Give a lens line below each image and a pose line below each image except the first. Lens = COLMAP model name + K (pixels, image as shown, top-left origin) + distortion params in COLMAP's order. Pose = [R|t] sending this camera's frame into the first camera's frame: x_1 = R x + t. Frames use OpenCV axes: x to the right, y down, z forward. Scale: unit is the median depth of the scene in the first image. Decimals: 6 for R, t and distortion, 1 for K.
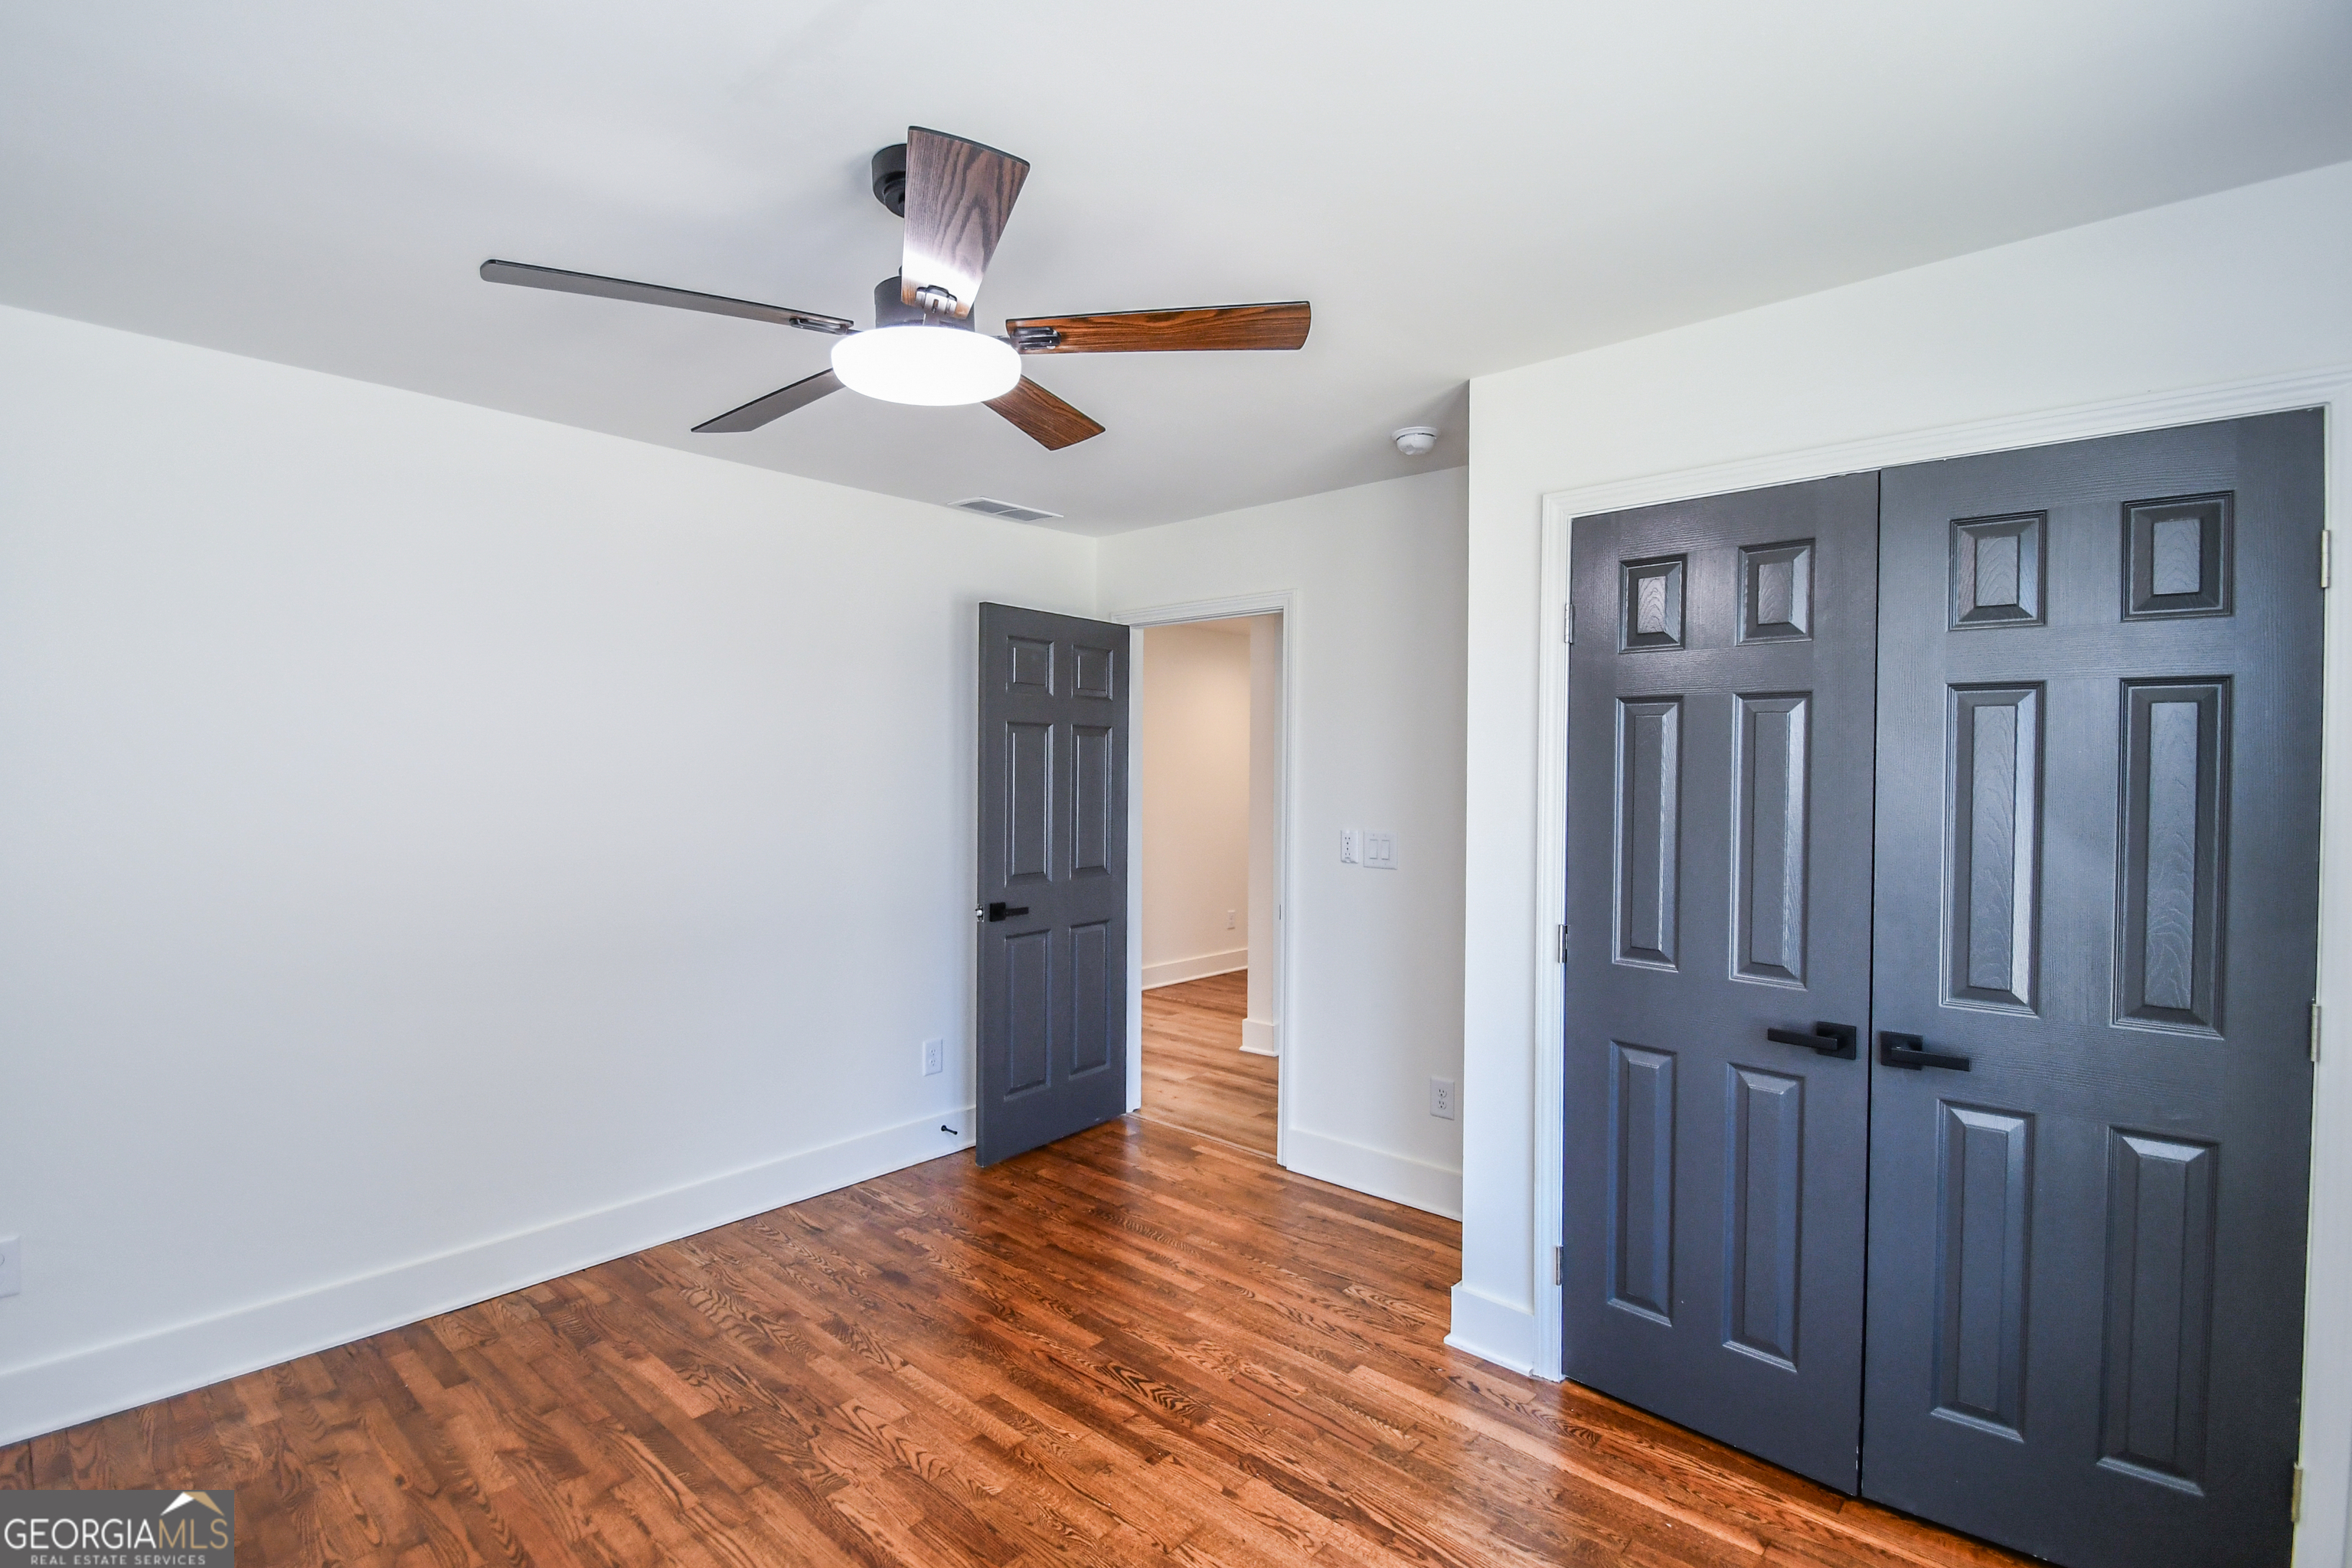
lens RADIAL K [[1046.6, 0, 1104.5], [0, 1046.6, 819.0], [0, 0, 1]] dist [-0.024326, -0.000403]
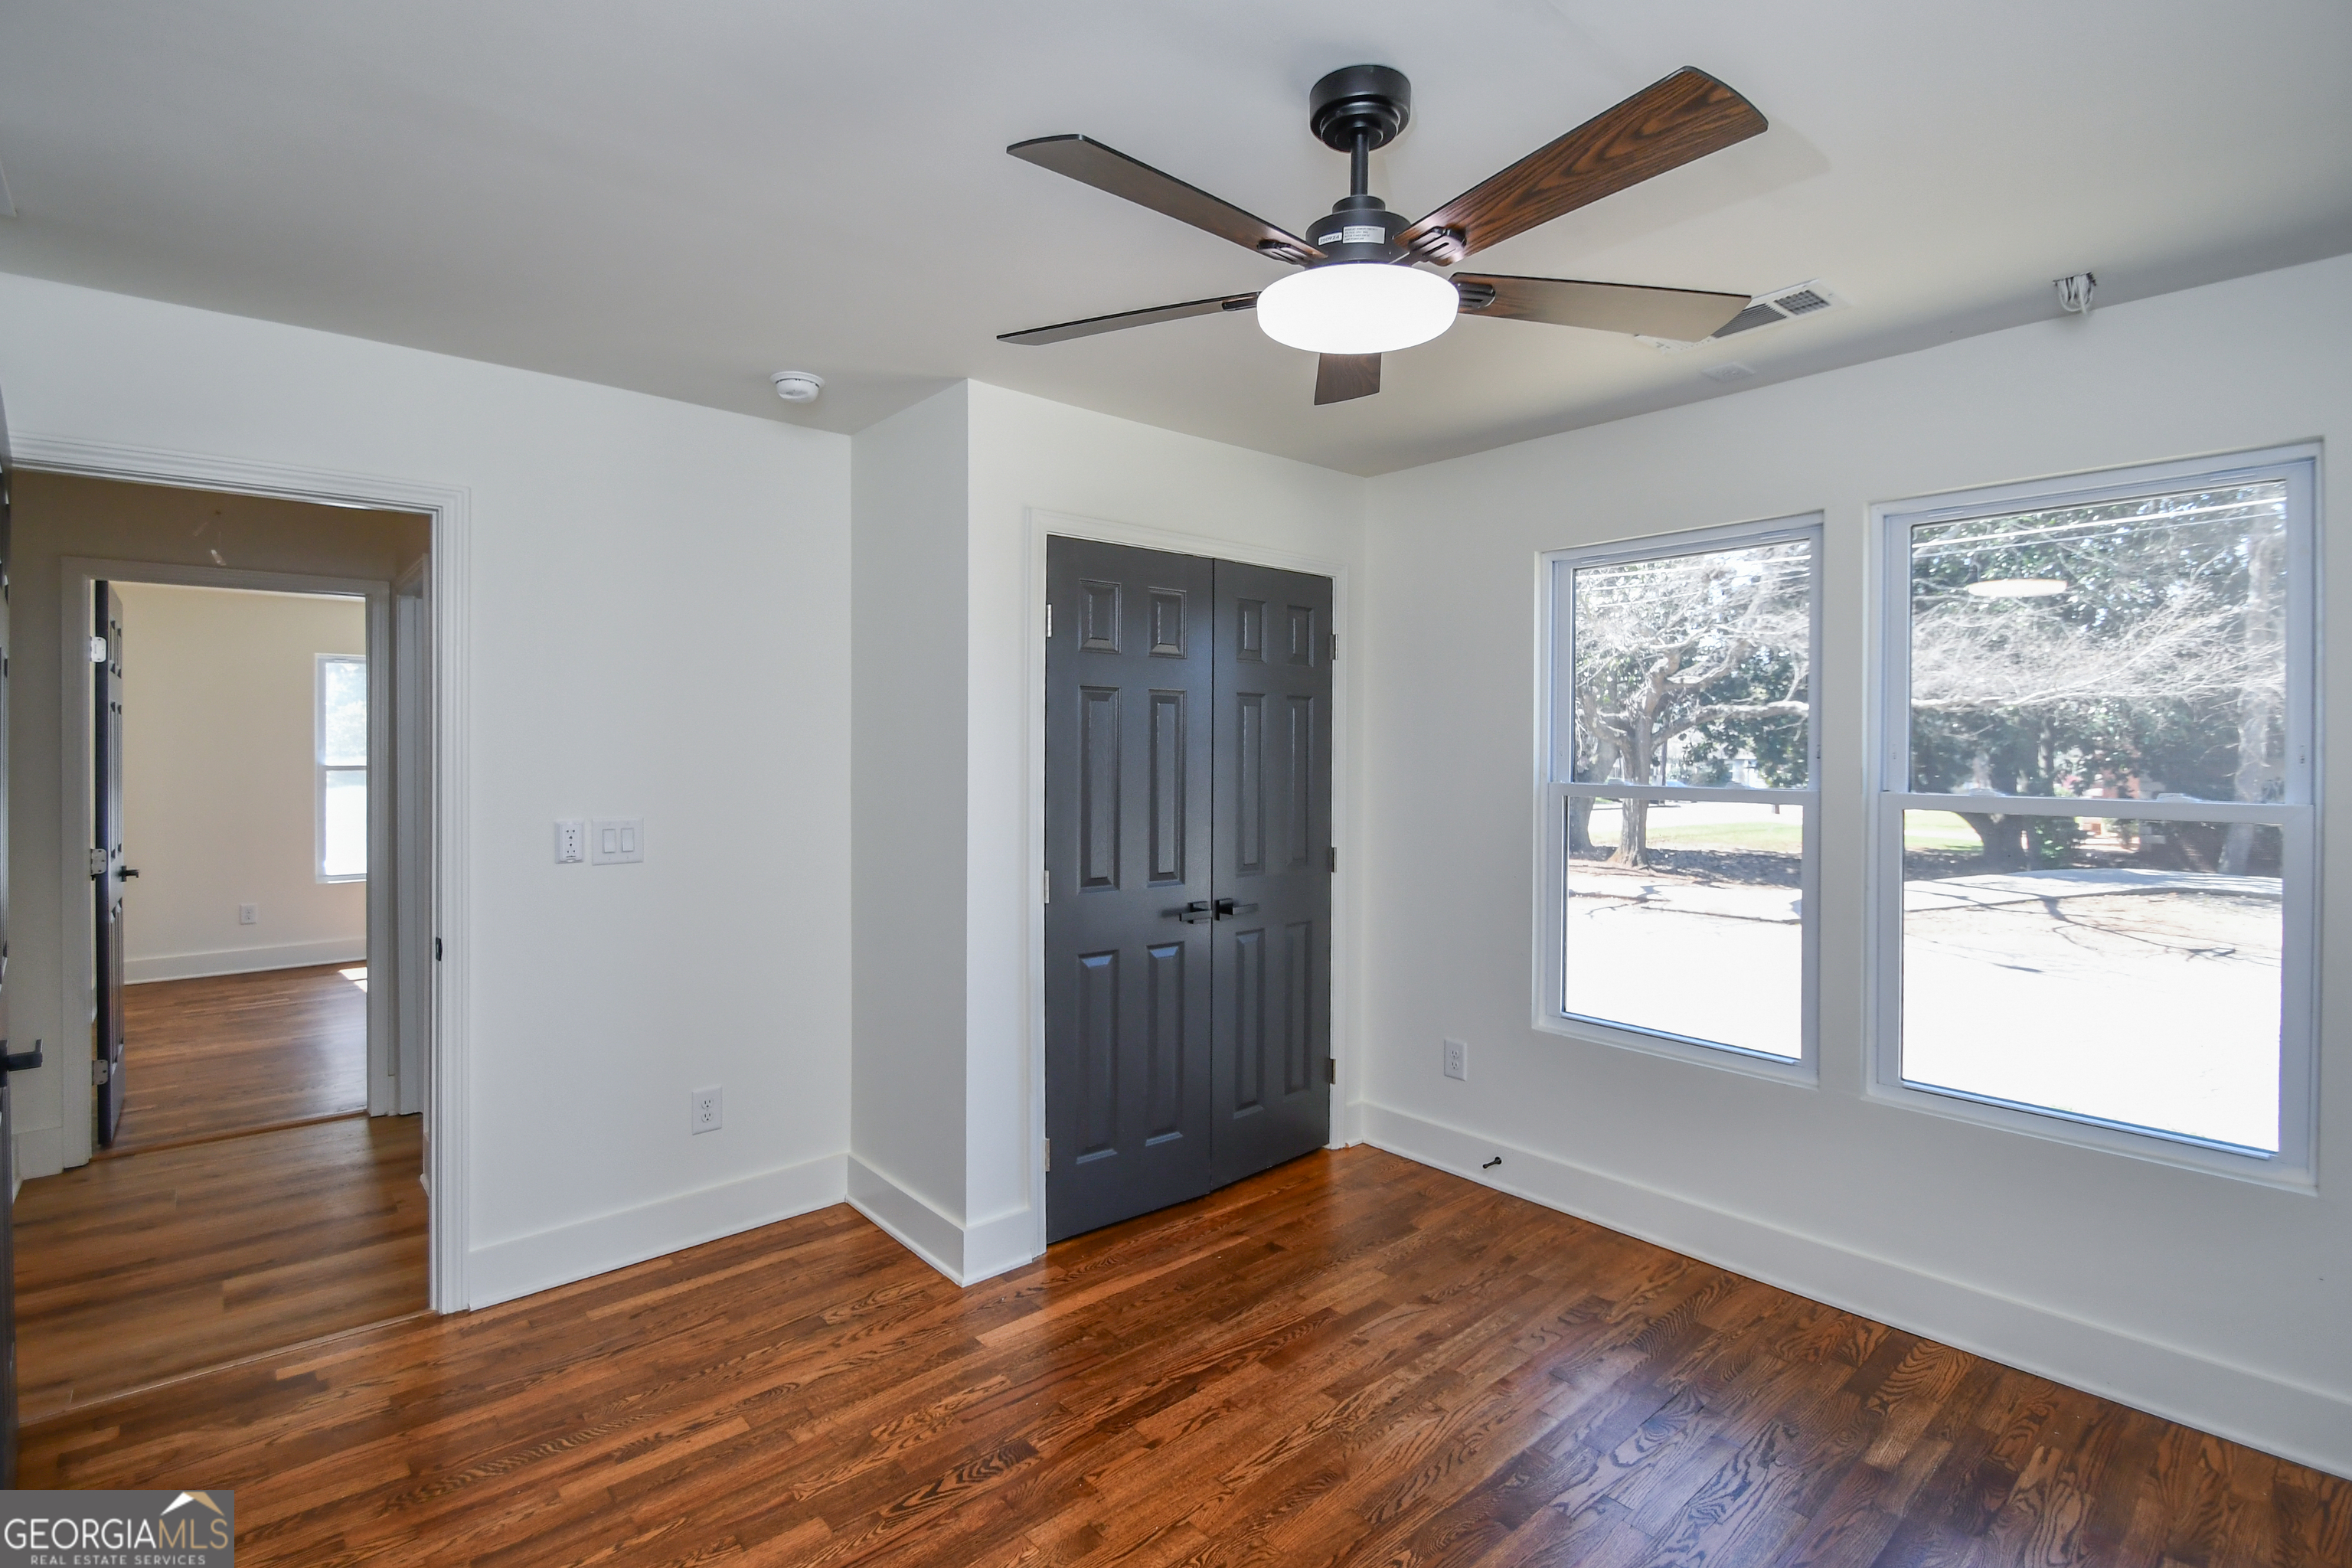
lens RADIAL K [[1070.5, 0, 1163.3], [0, 1070.5, 793.0], [0, 0, 1]] dist [-0.000141, -0.011494]
pose [[0.109969, -0.045743, 0.992882, -0.760087], [0.050177, 0.997922, 0.040417, -0.030155], [-0.992668, 0.045375, 0.112036, 0.710215]]
